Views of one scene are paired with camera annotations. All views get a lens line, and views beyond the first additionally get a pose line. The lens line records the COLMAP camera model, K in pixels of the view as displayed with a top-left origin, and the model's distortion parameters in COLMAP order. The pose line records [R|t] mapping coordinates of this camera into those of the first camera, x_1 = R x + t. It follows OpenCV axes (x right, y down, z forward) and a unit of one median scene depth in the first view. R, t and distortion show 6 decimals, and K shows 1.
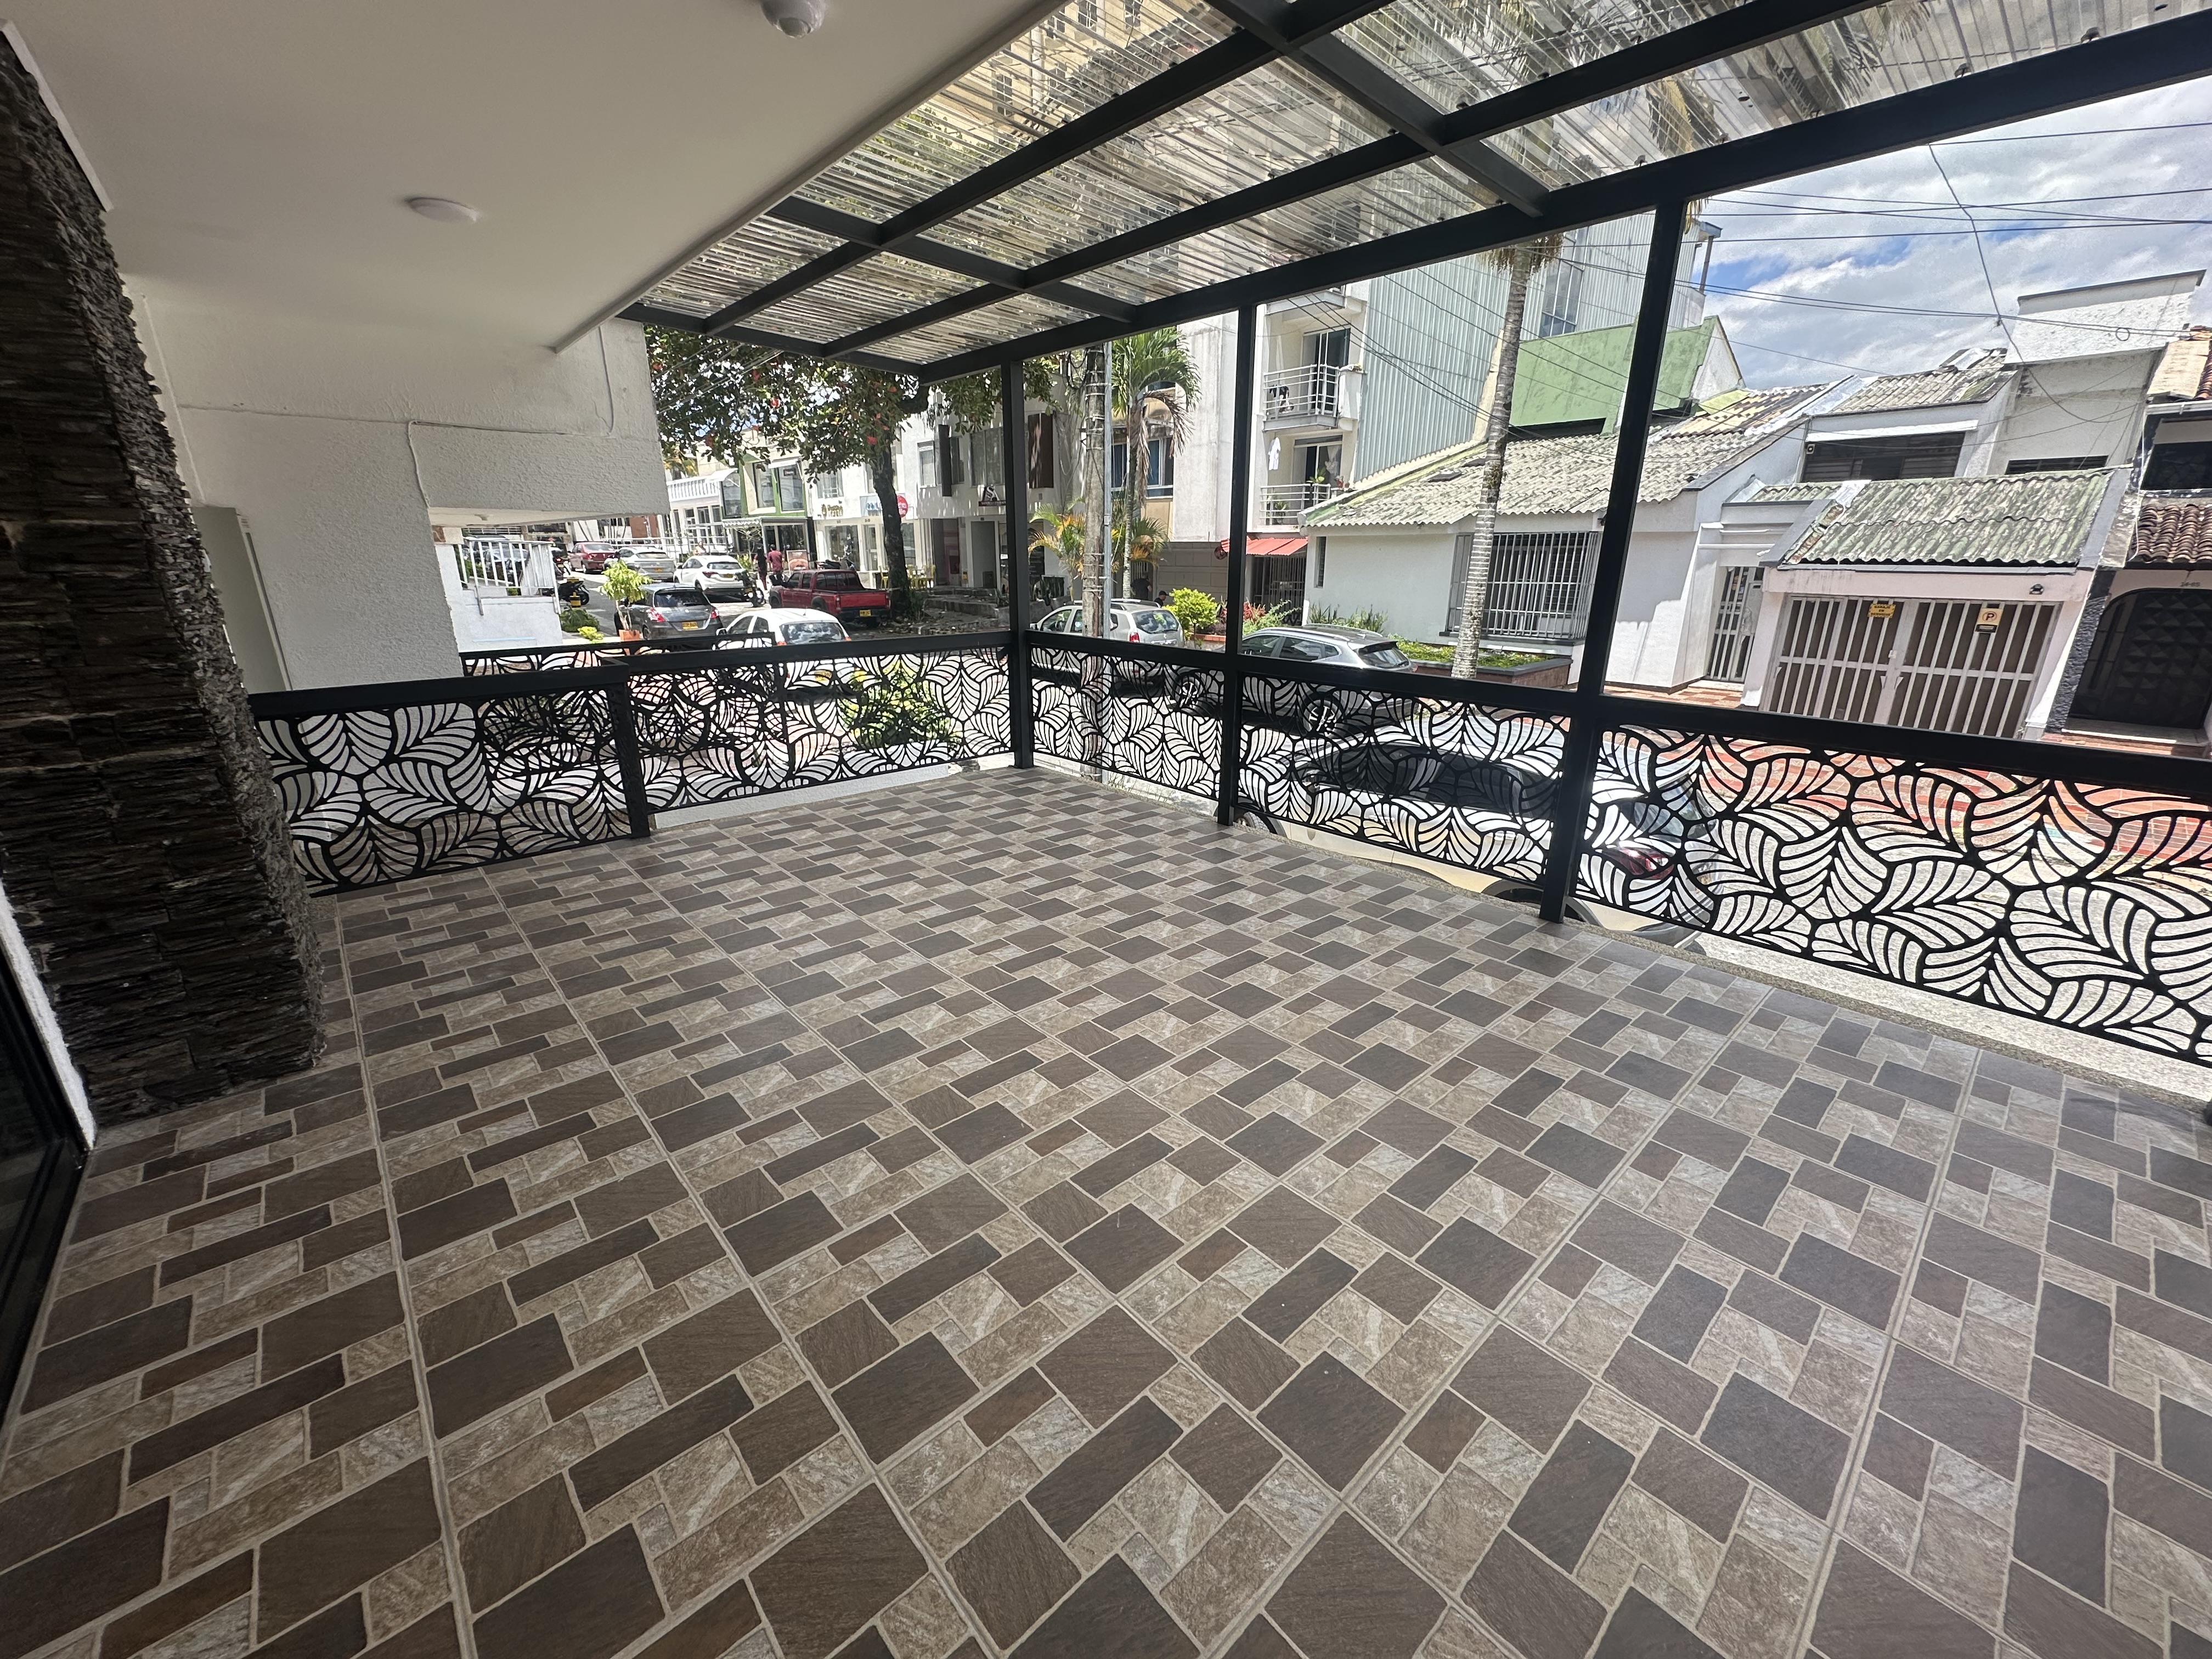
lens RADIAL K [[888.4, 0, 1107.0], [0, 888.4, 818.7], [0, 0, 1]] dist [0.000571, 0.000815]
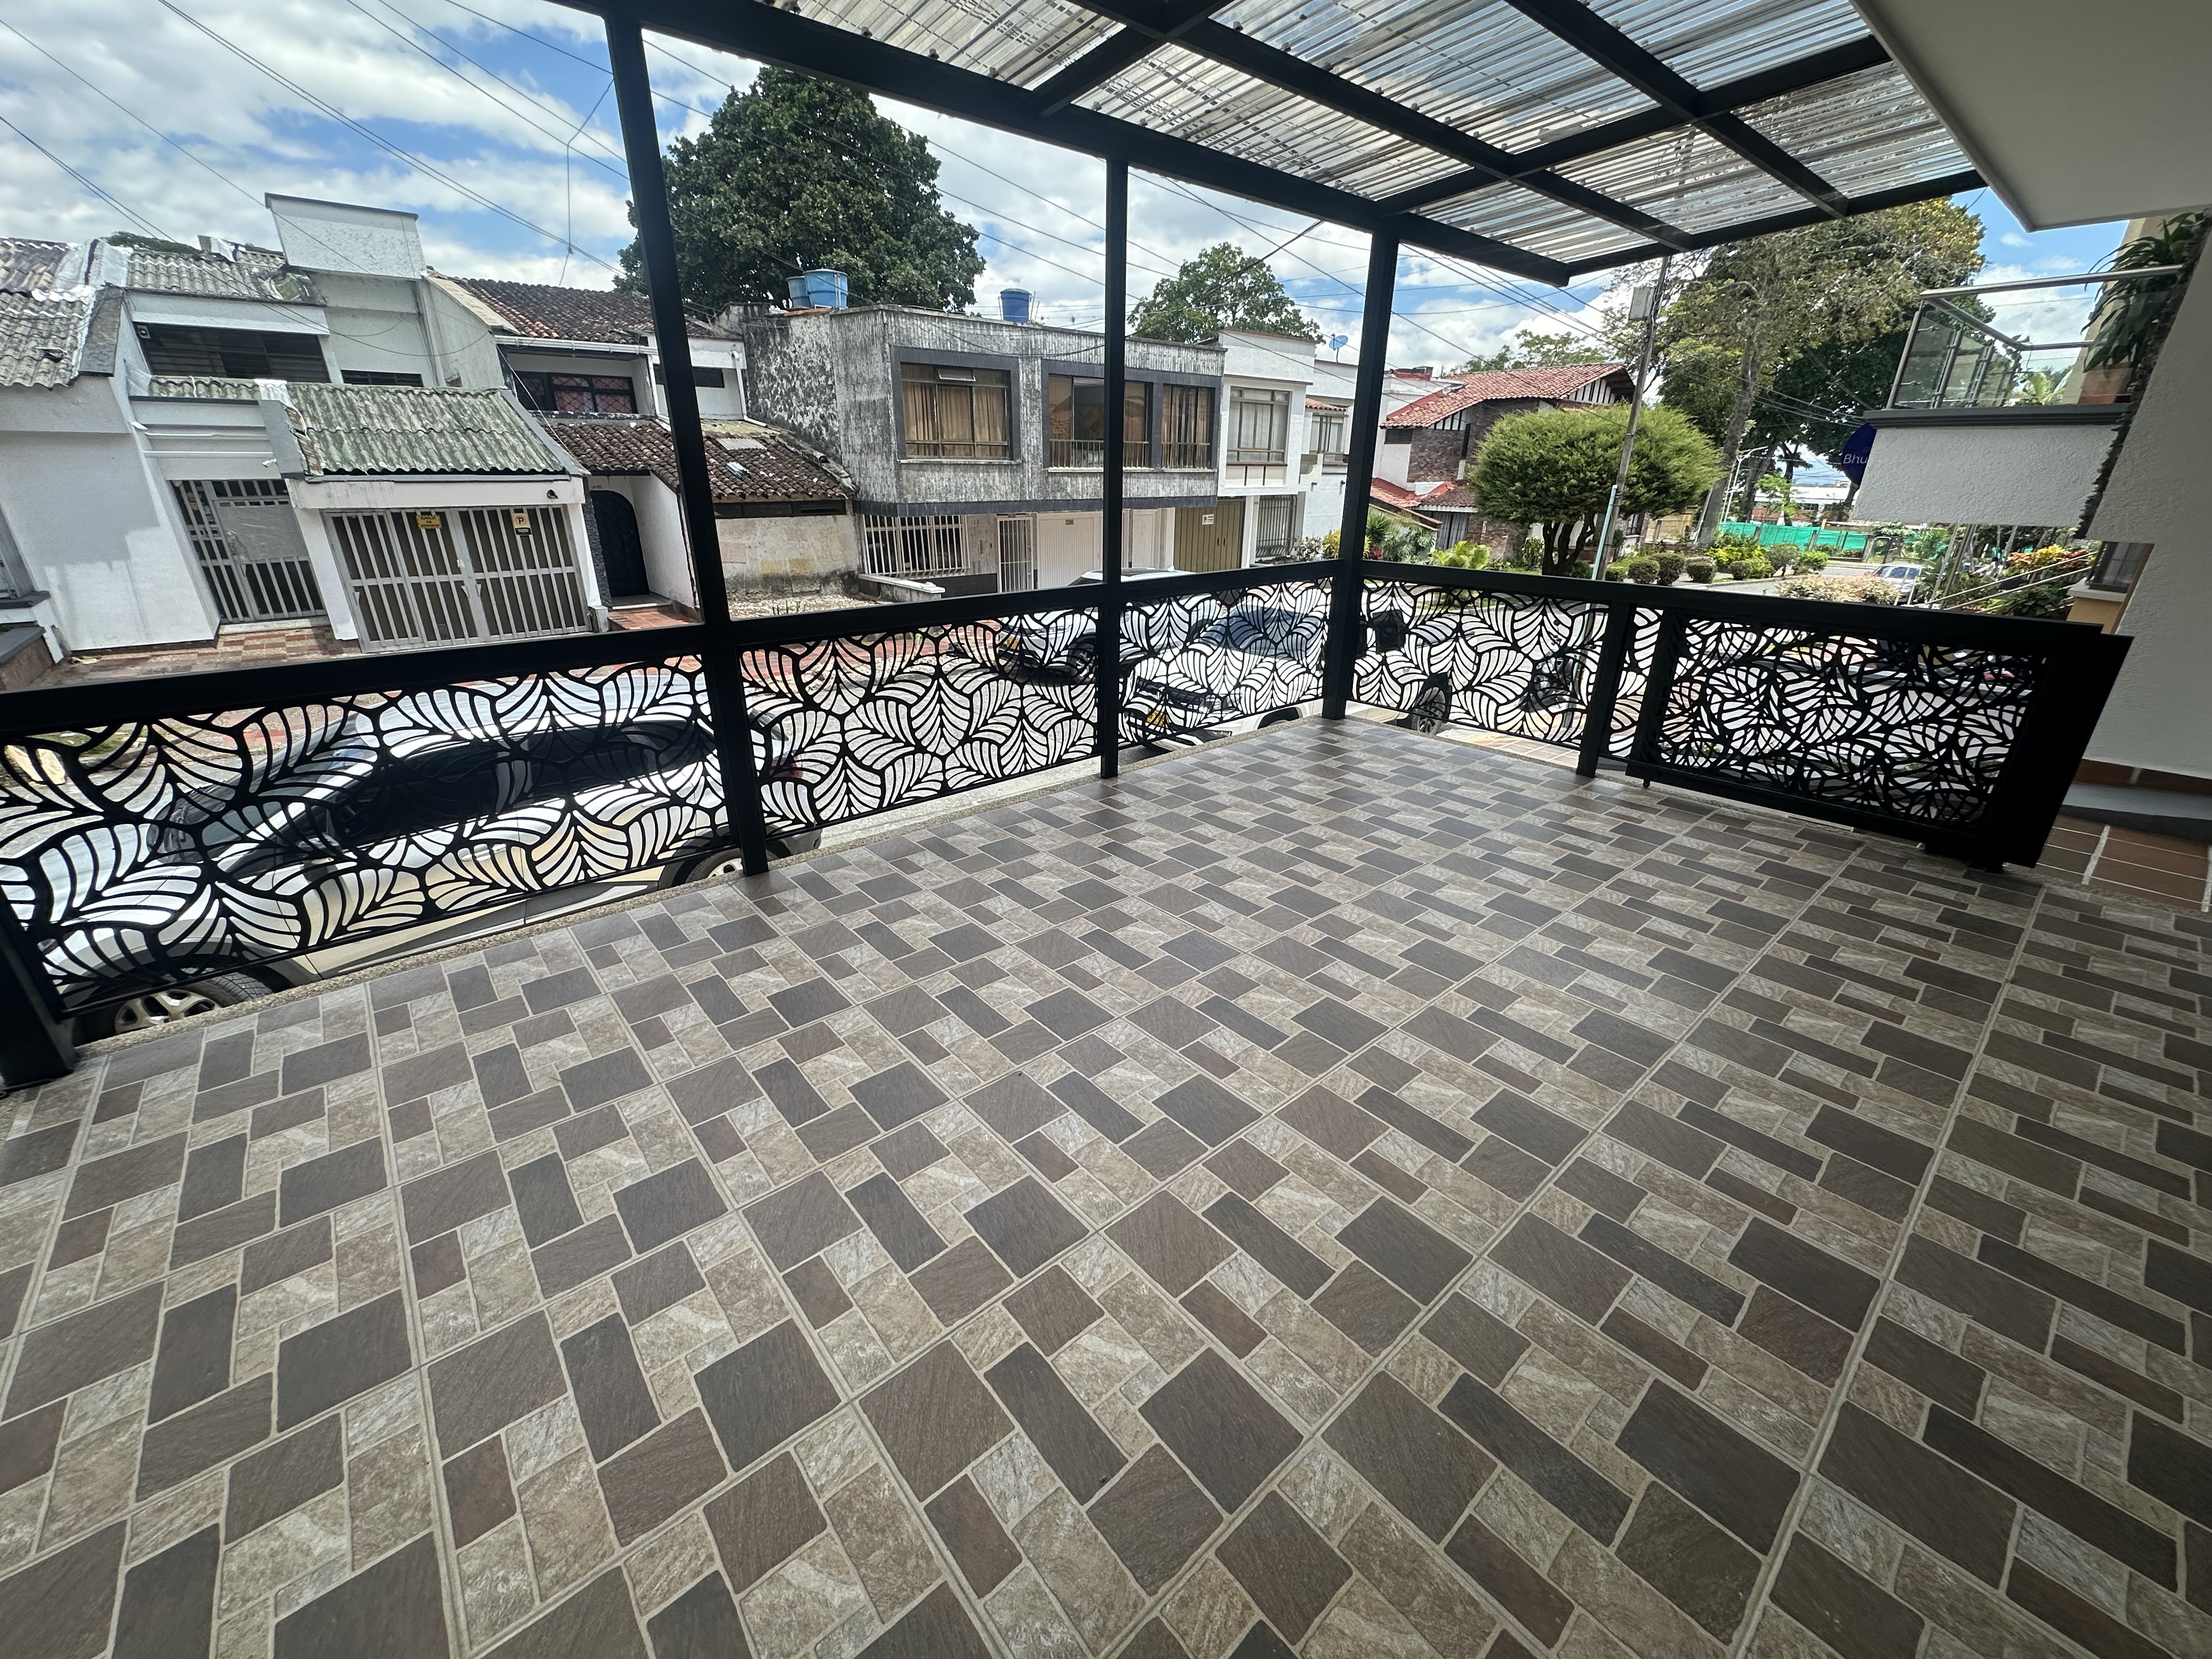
lens RADIAL K [[888.4, 0, 1107.0], [0, 888.4, 818.7], [0, 0, 1]] dist [0.000571, 0.000815]
pose [[0.022137, -0.371971, 0.927980, -0.406658], [0.286013, 0.891769, 0.350633, -0.164164], [-0.957970, 0.257653, 0.126130, 0.549724]]
